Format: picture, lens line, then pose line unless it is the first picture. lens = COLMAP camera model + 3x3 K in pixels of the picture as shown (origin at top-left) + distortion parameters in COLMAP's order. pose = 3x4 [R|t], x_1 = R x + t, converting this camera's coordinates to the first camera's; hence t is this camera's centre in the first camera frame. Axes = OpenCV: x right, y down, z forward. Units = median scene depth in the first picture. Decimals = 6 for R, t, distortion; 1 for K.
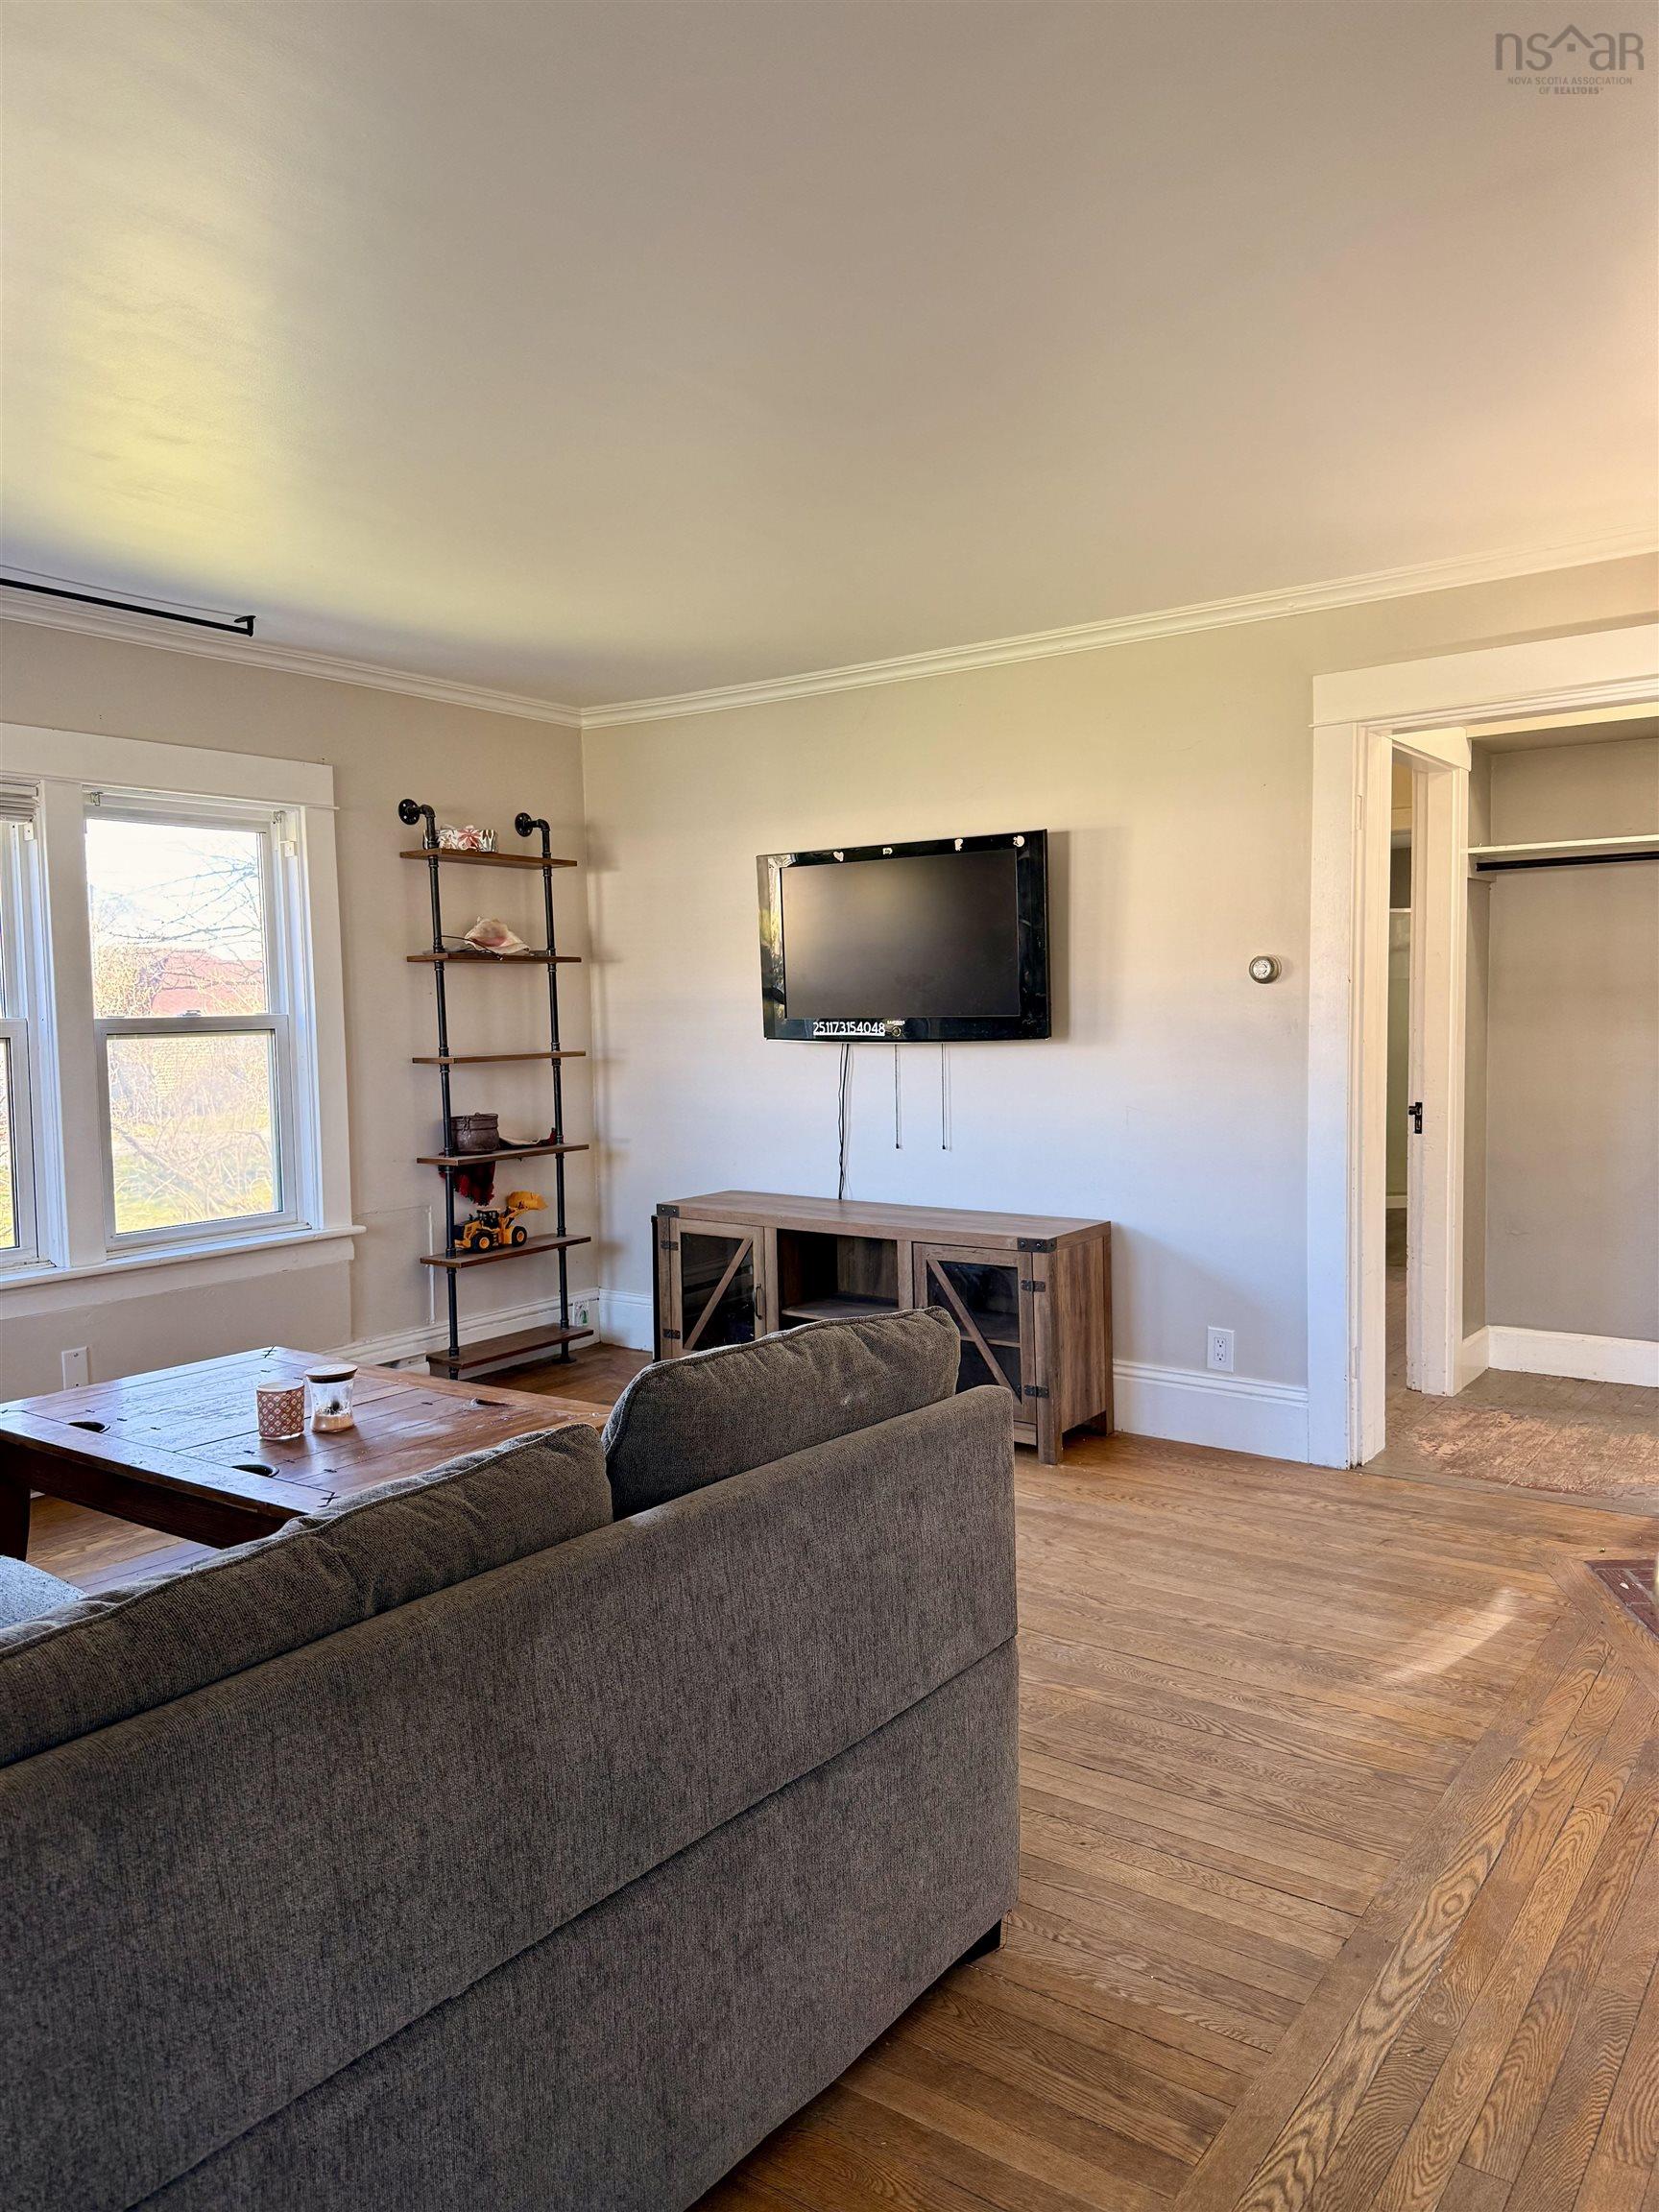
lens RADIAL K [[1531.2, 0, 829.5], [0, 1531.2, 1106.0], [0, 0, 1]] dist [0.106819, -0.164443]
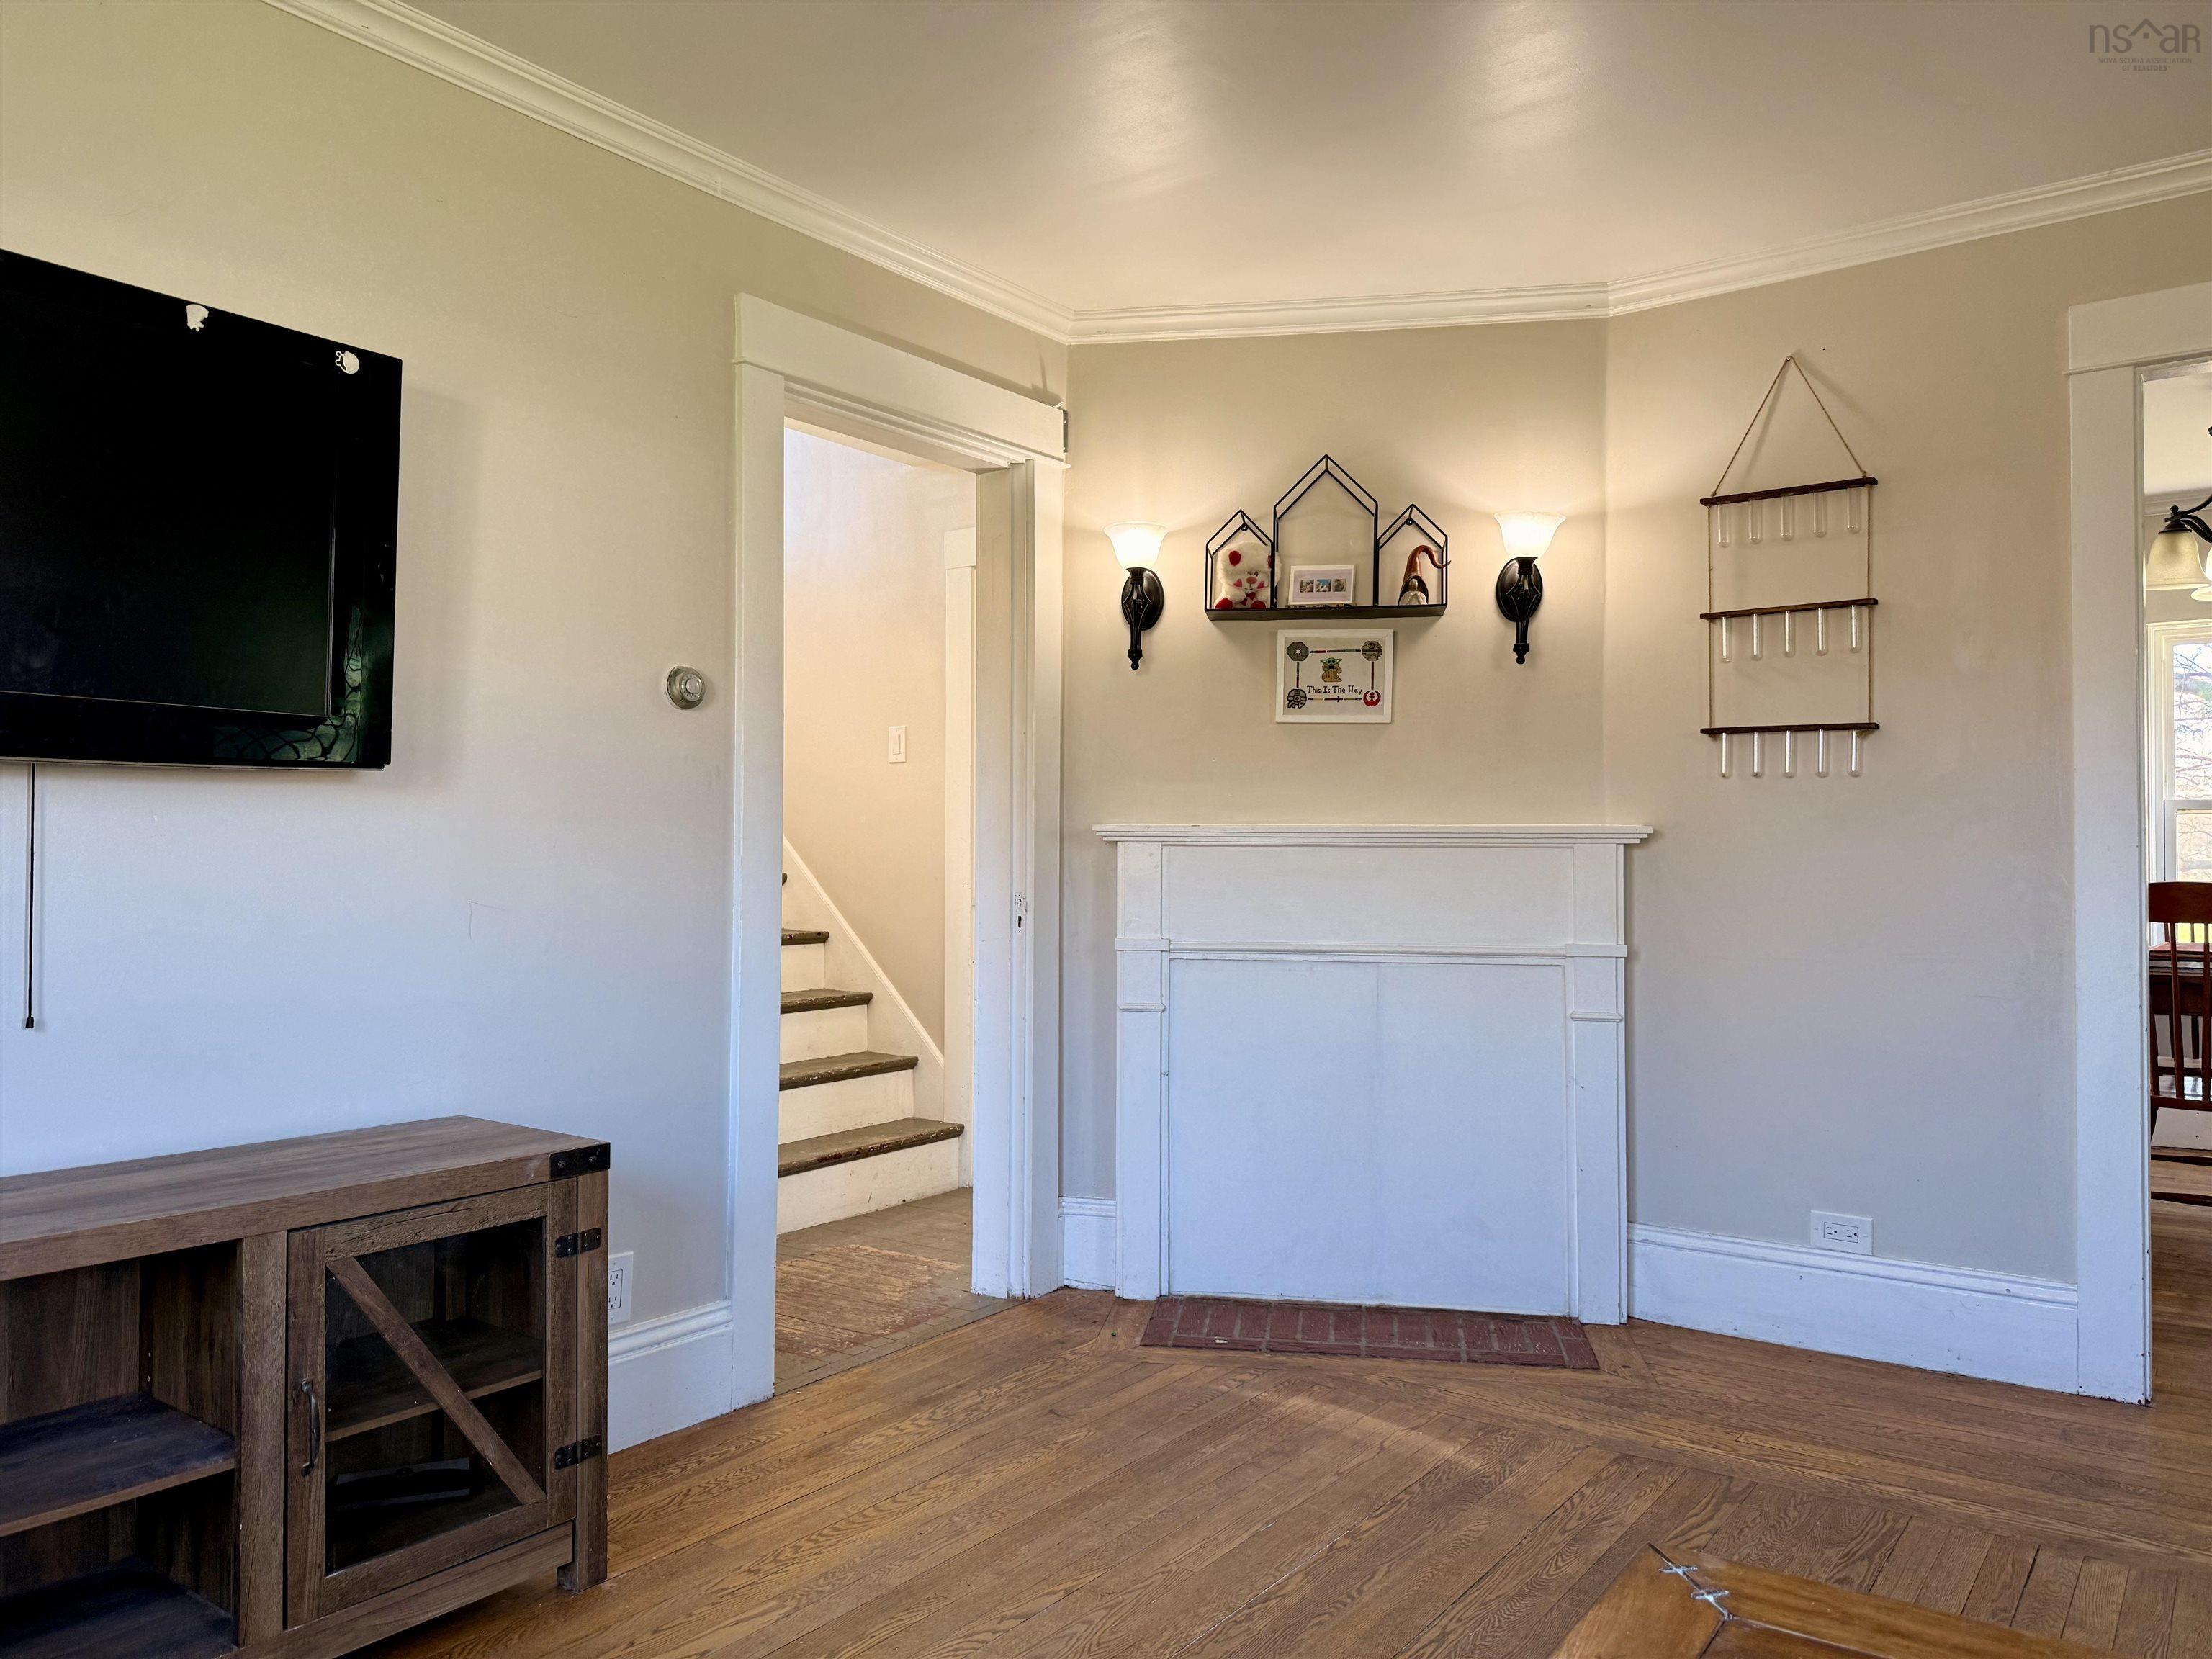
lens RADIAL K [[1565.9, 0, 1106.0], [0, 1565.9, 829.5], [0, 0, 1]] dist [0.051261, -0.058705]
pose [[0.000710, 0.040444, 0.999182, -0.336423], [0.061854, 0.997267, -0.040410, 0.010259], [-0.998085, 0.061832, -0.001794, 0.691417]]
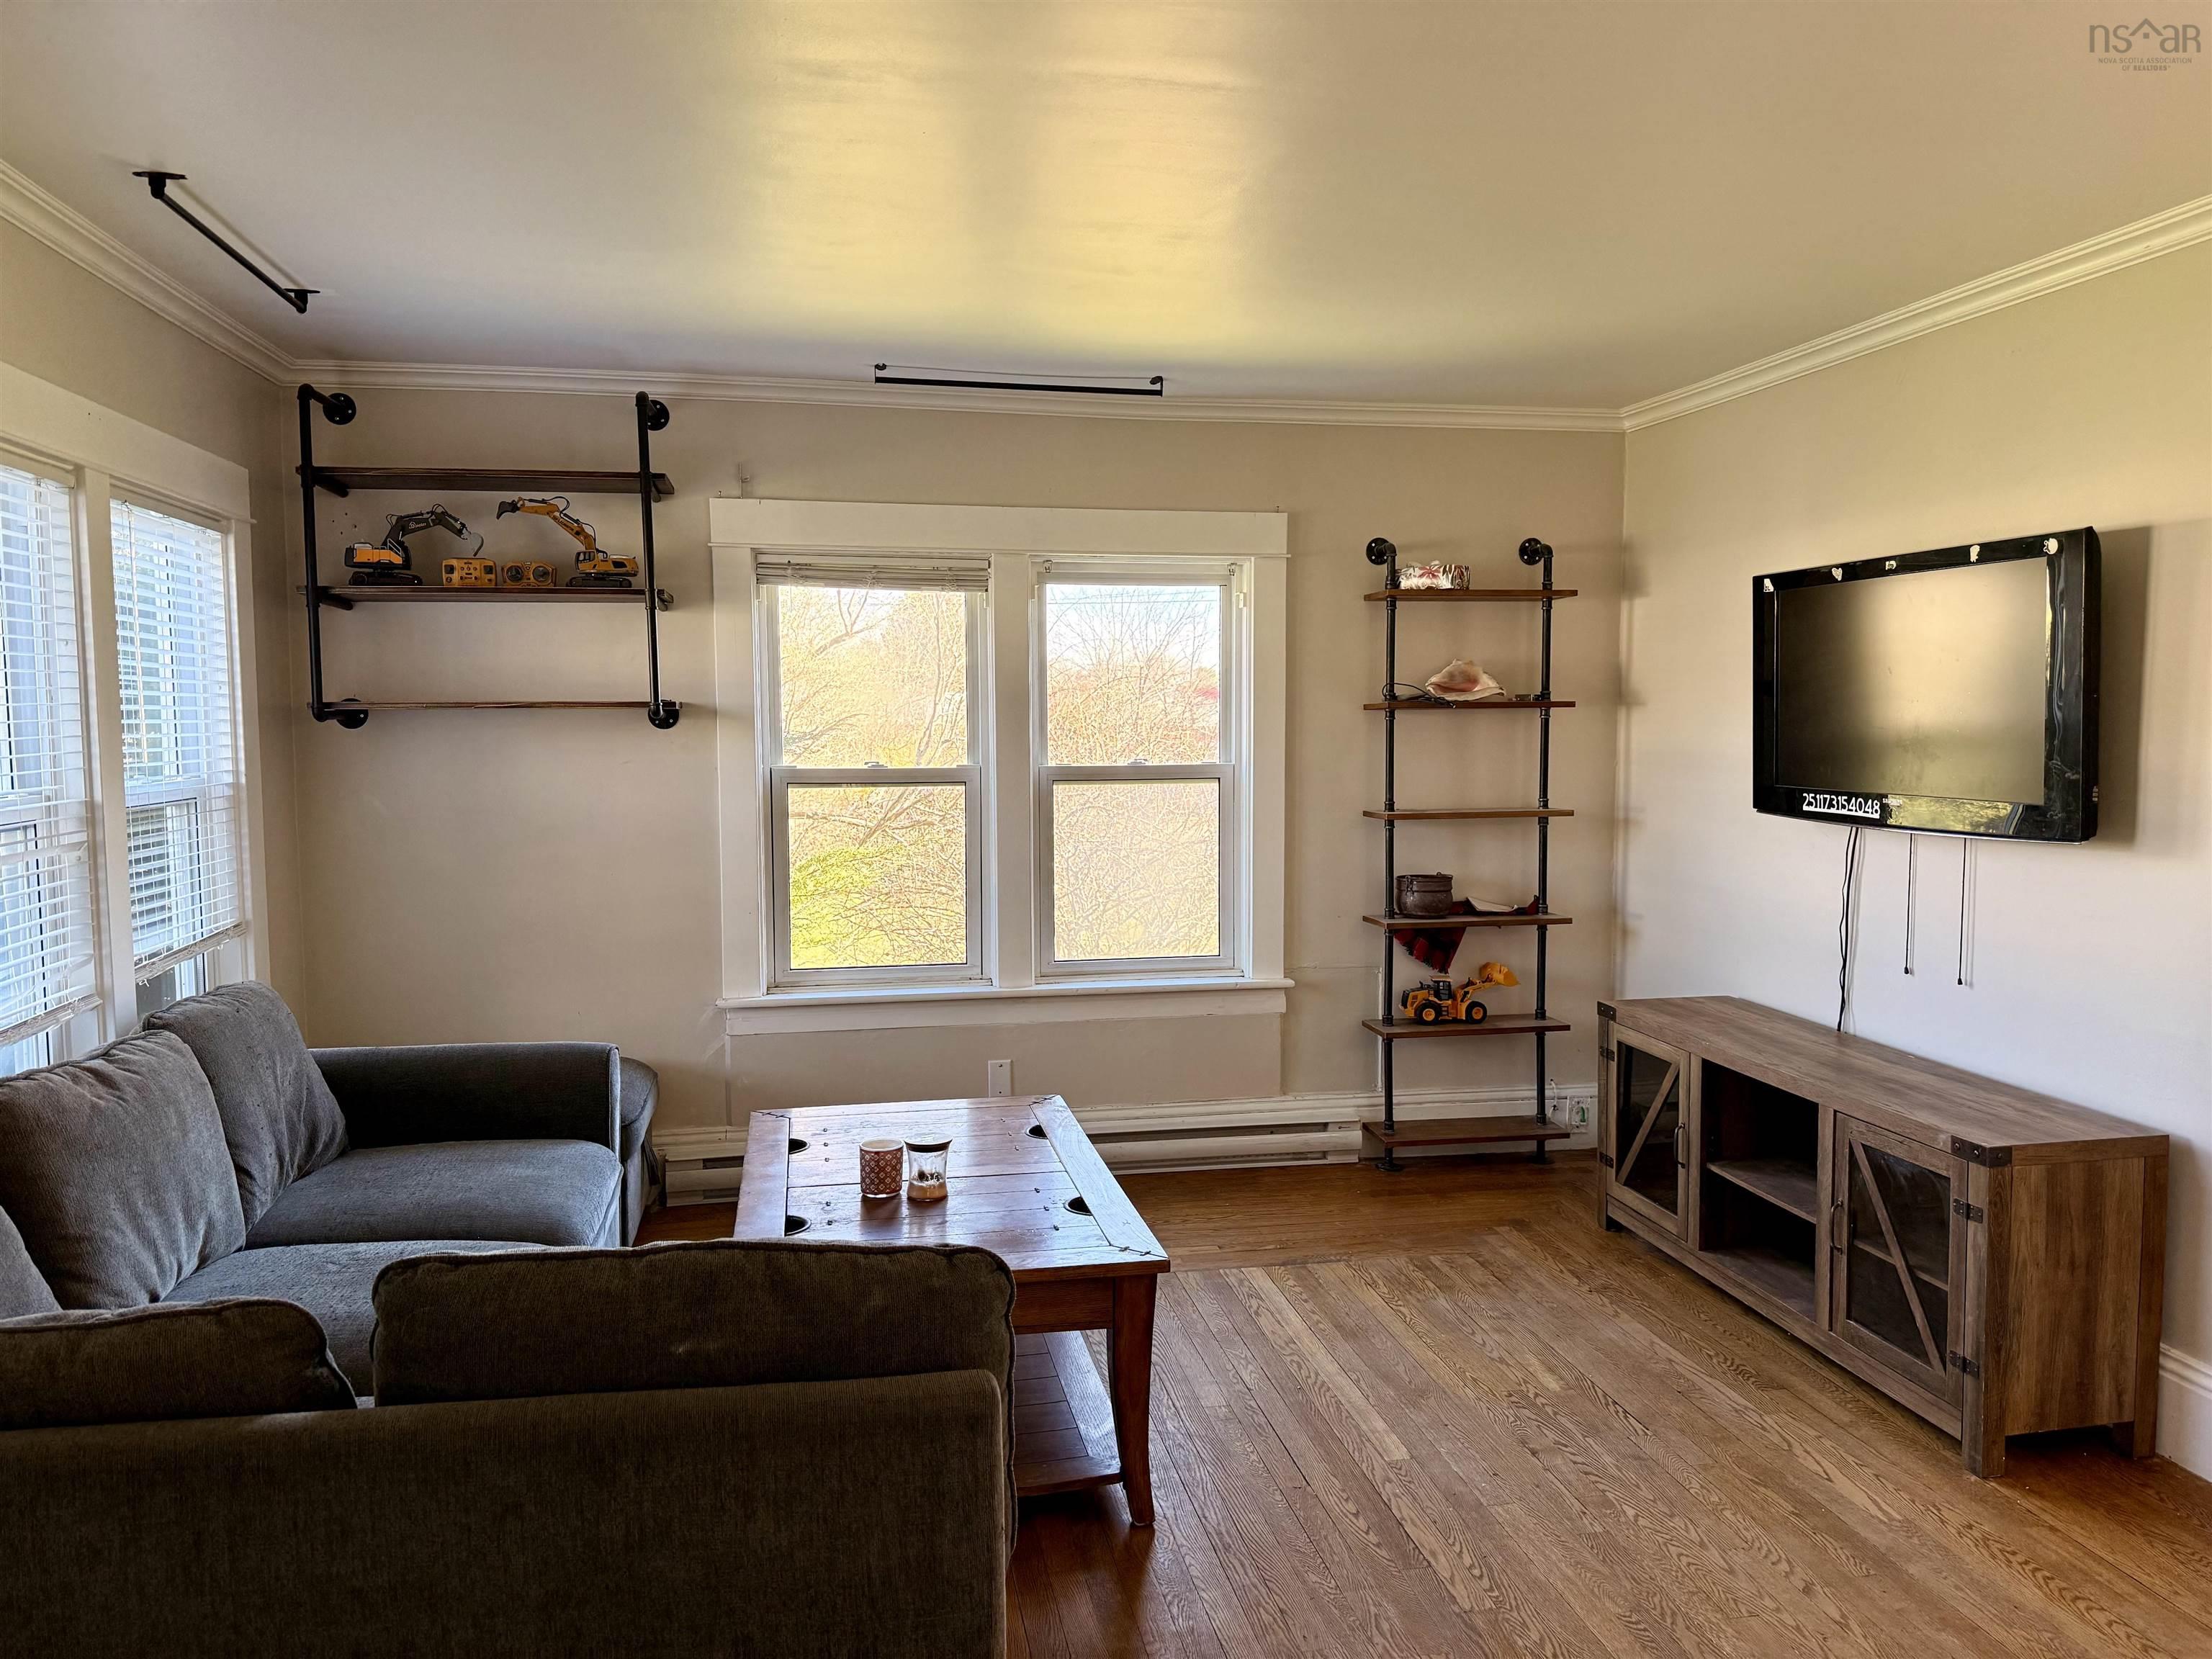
lens RADIAL K [[1531.2, 0, 1091.8], [0, 1531.2, 829.1], [0, 0, 1]] dist [0.106819, -0.164443]
pose [[0.720984, 0.064660, -0.689928, 0.267289], [-0.055209, 0.997832, 0.035823, -0.045138], [0.690749, 0.012263, 0.722991, 0.201400]]
